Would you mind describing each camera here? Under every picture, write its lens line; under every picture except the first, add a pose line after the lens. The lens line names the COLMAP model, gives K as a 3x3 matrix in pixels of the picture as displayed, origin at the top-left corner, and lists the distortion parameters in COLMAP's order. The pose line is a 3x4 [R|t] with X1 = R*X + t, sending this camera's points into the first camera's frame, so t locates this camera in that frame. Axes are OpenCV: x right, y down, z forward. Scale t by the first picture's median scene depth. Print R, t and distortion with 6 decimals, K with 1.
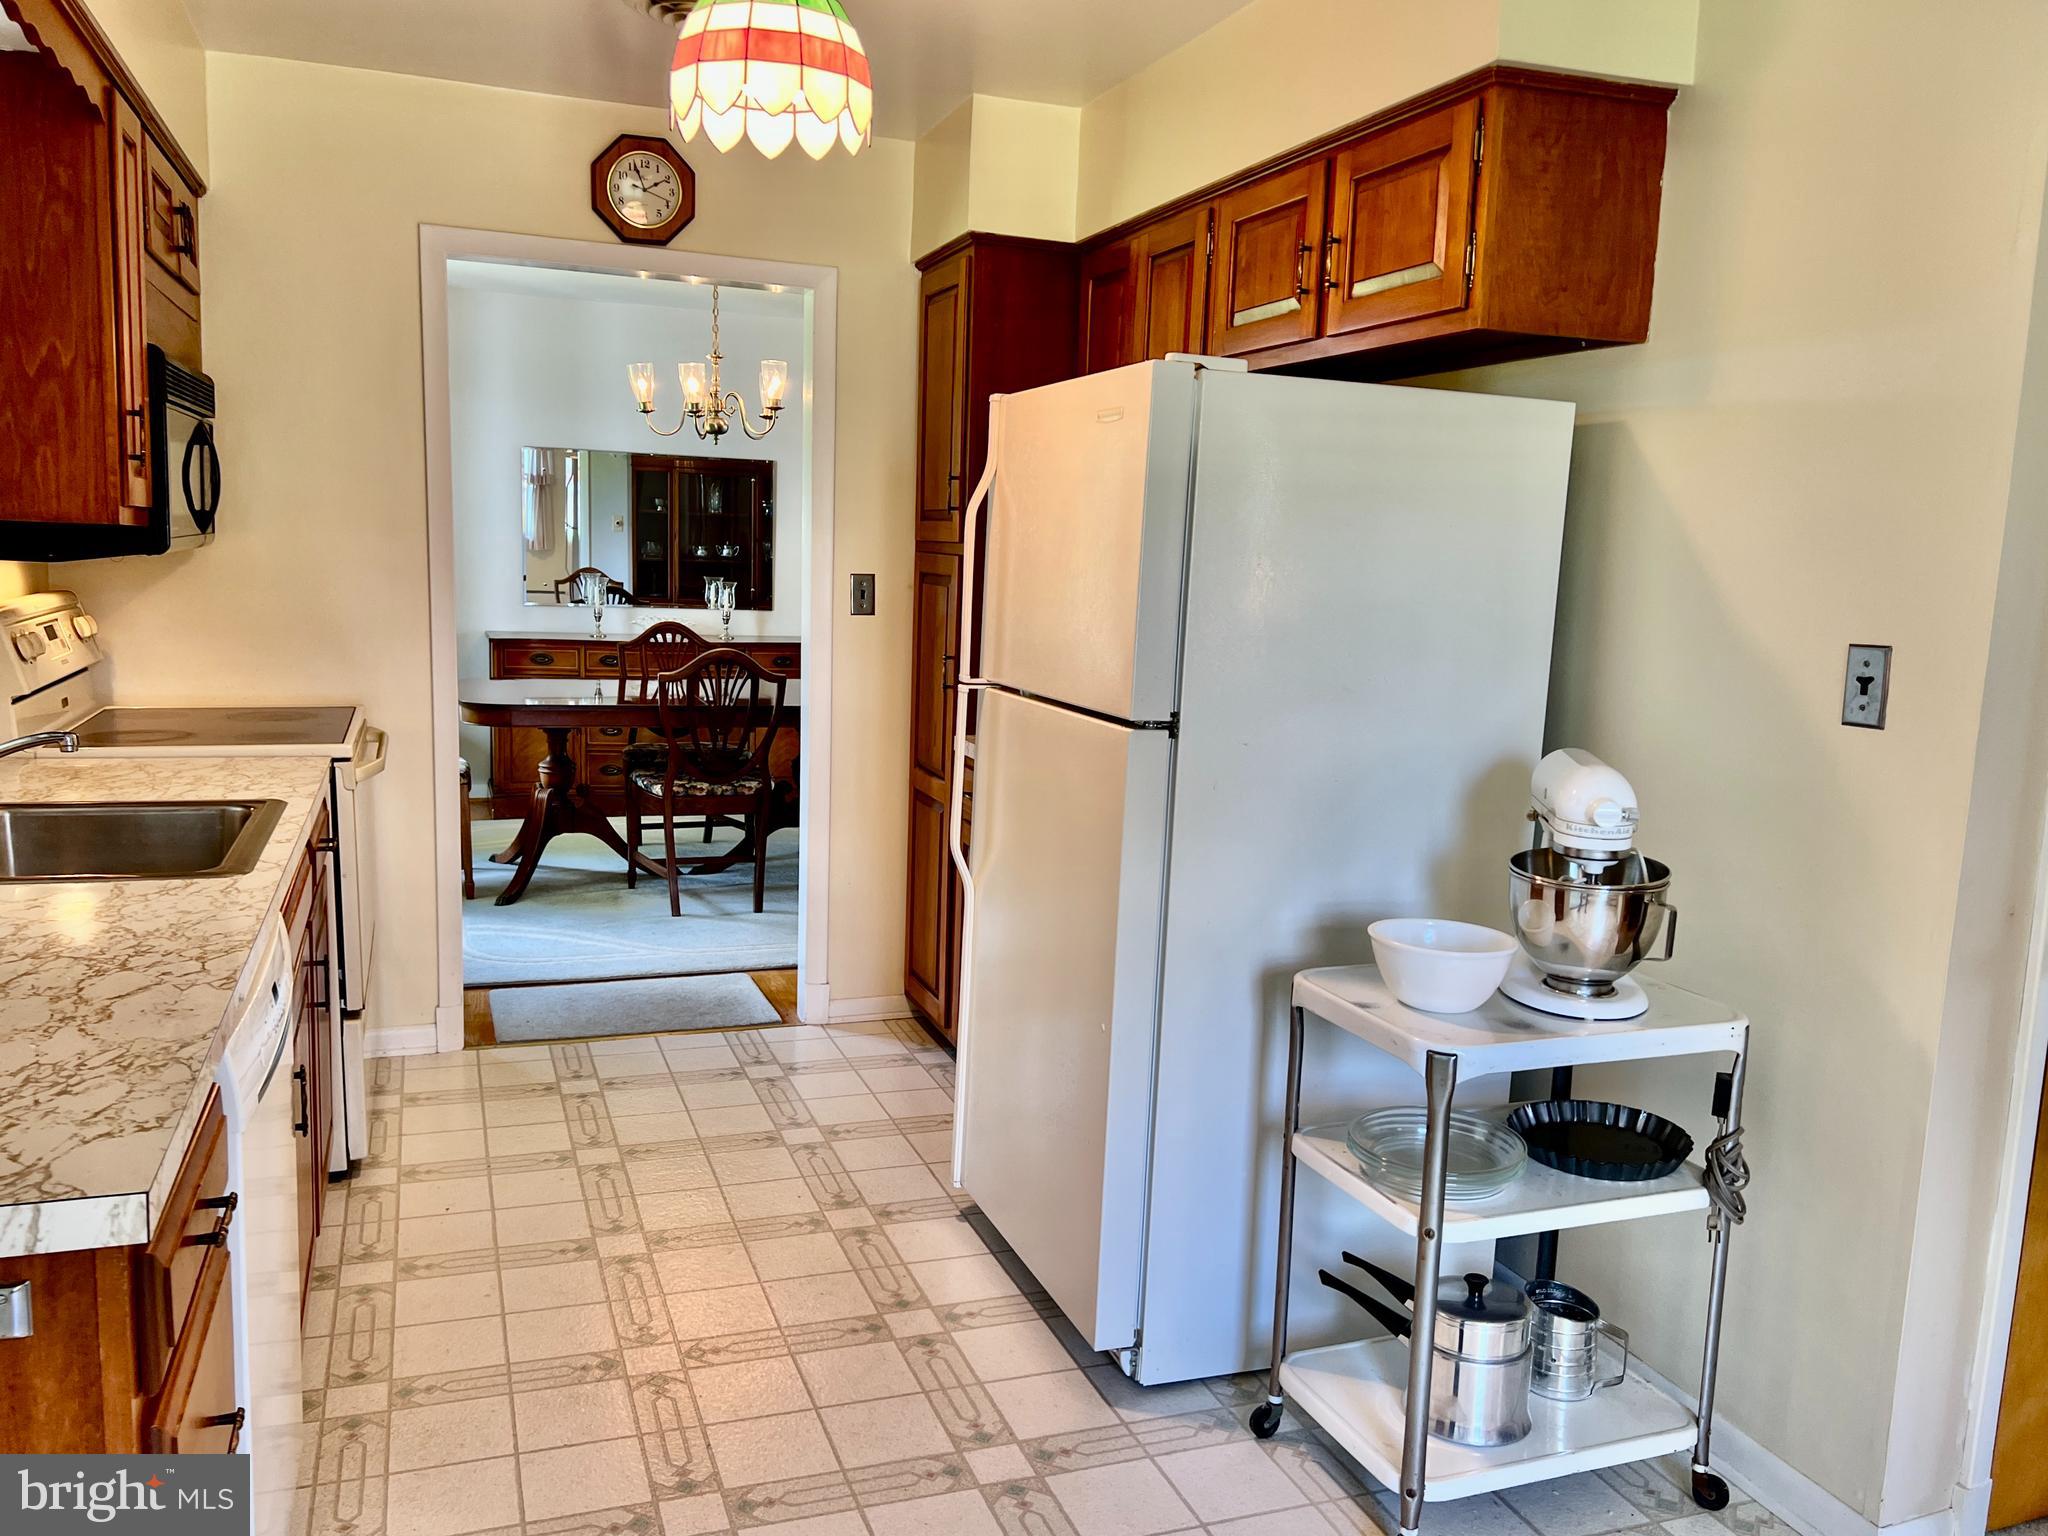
lens RADIAL K [[1586.0, 0, 1055.7], [0, 1586.0, 775.2], [0, 0, 1]] dist [0.005675, -0.003414]
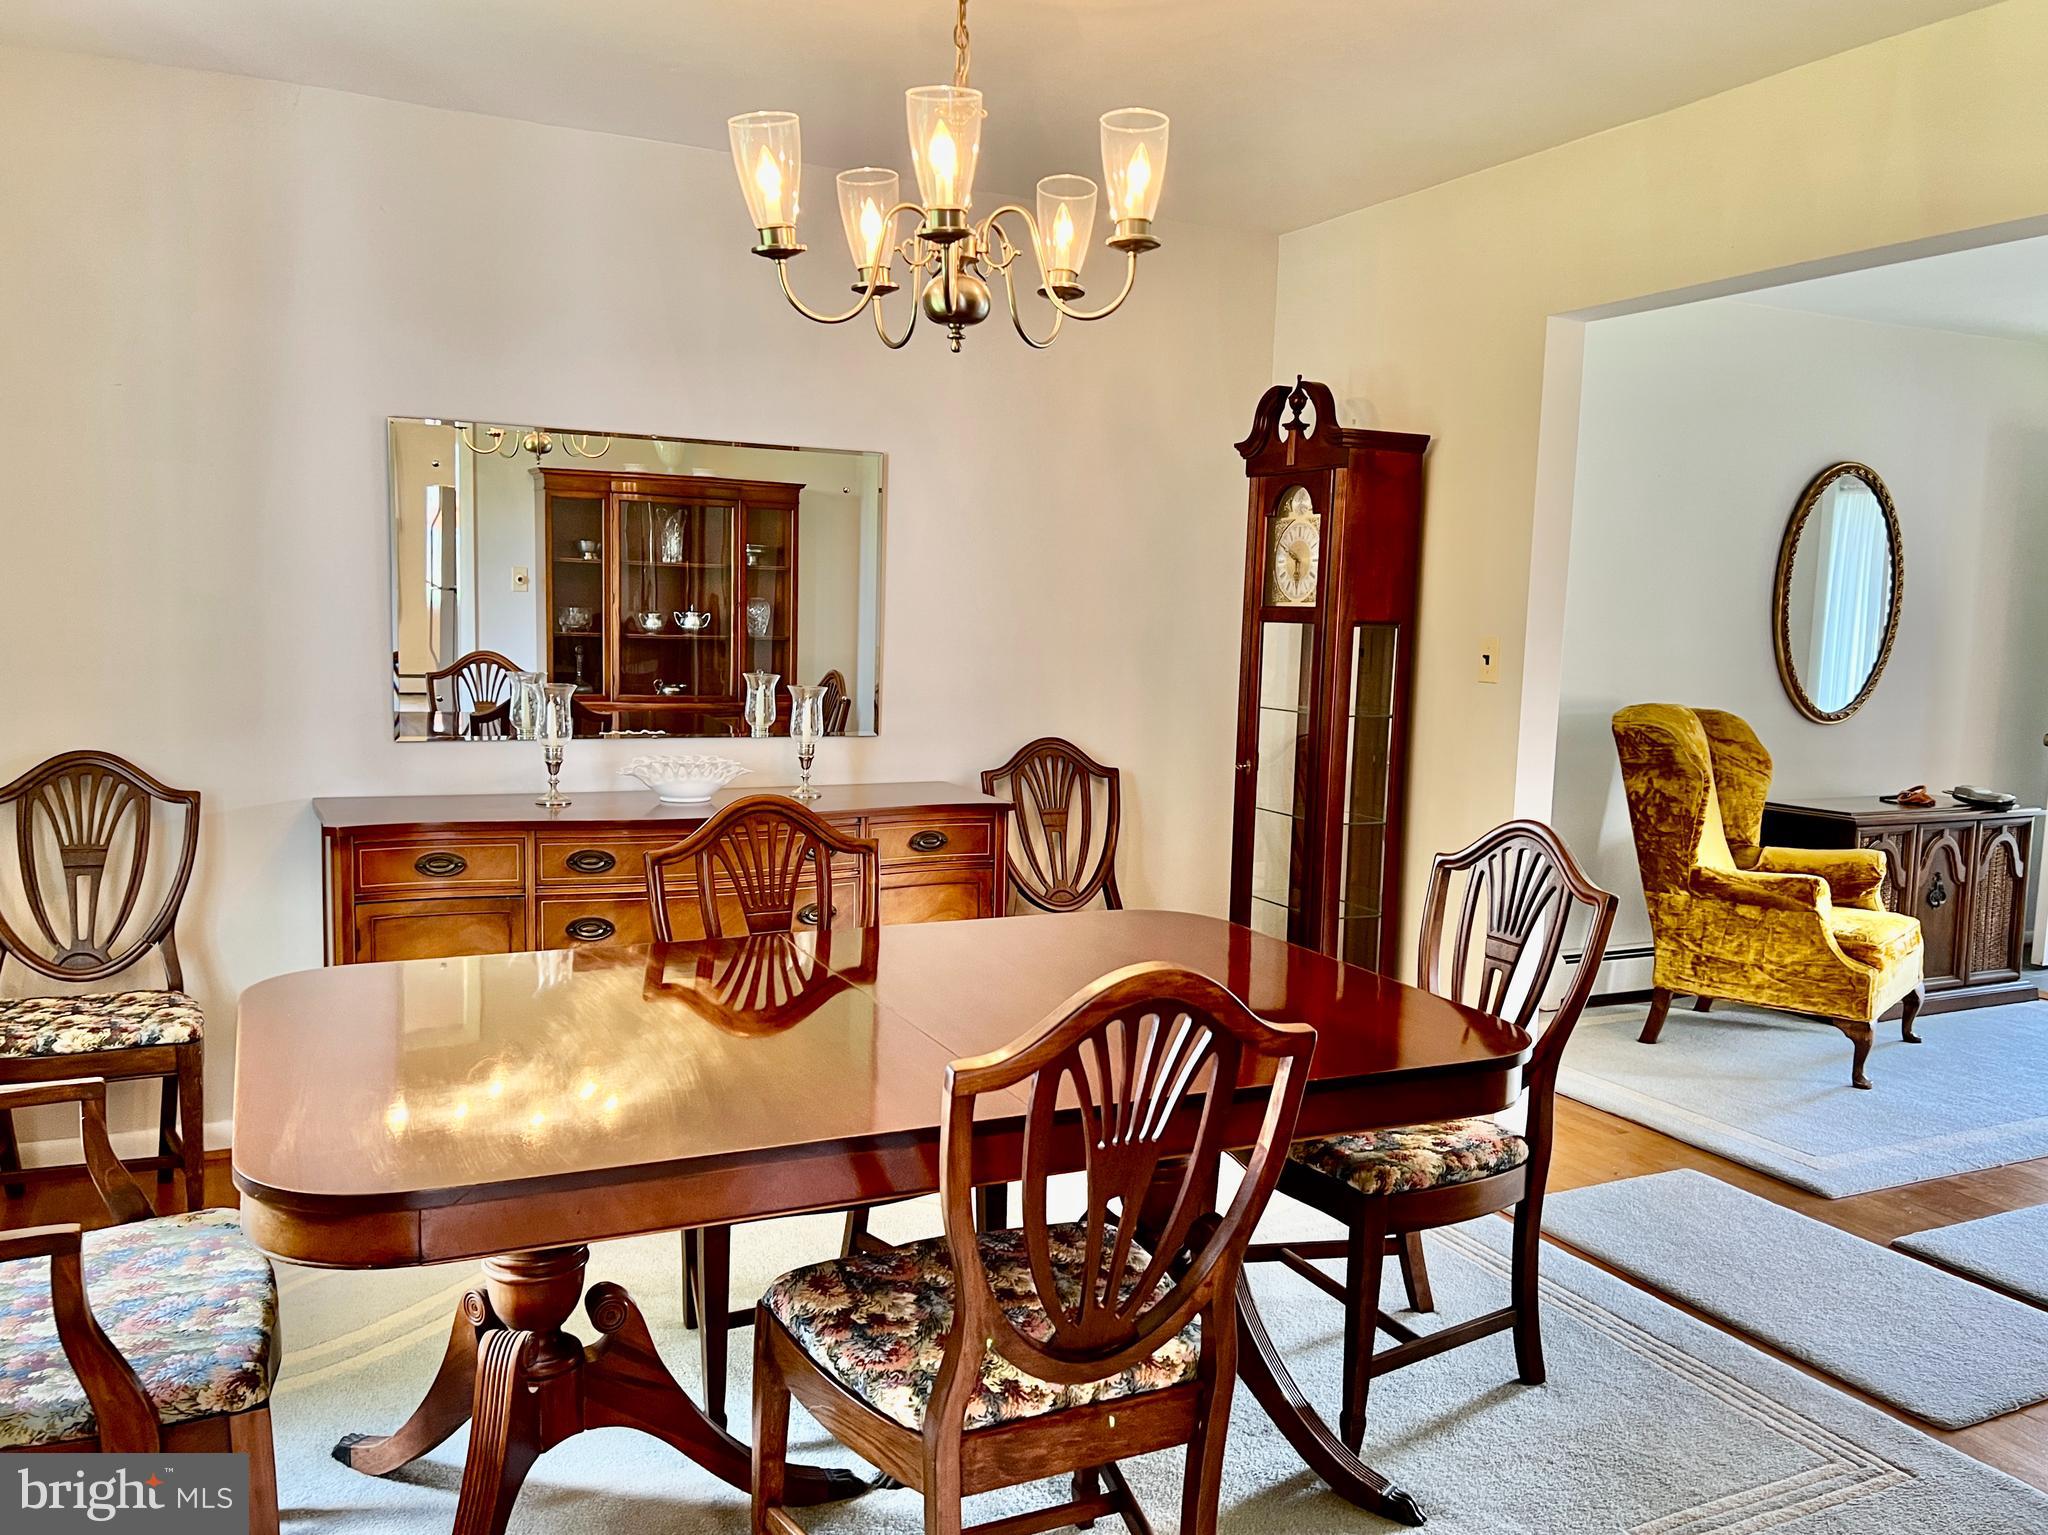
lens RADIAL K [[1556.3, 0, 1024.0], [0, 1556.3, 767.5], [0, 0, 1]] dist [0.089804, -0.141854]
pose [[0.996208, -0.024125, 0.083589, -0.137715], [0.027265, 0.998957, -0.036636, -0.057803], [-0.082618, 0.038776, 0.995827, 0.378475]]
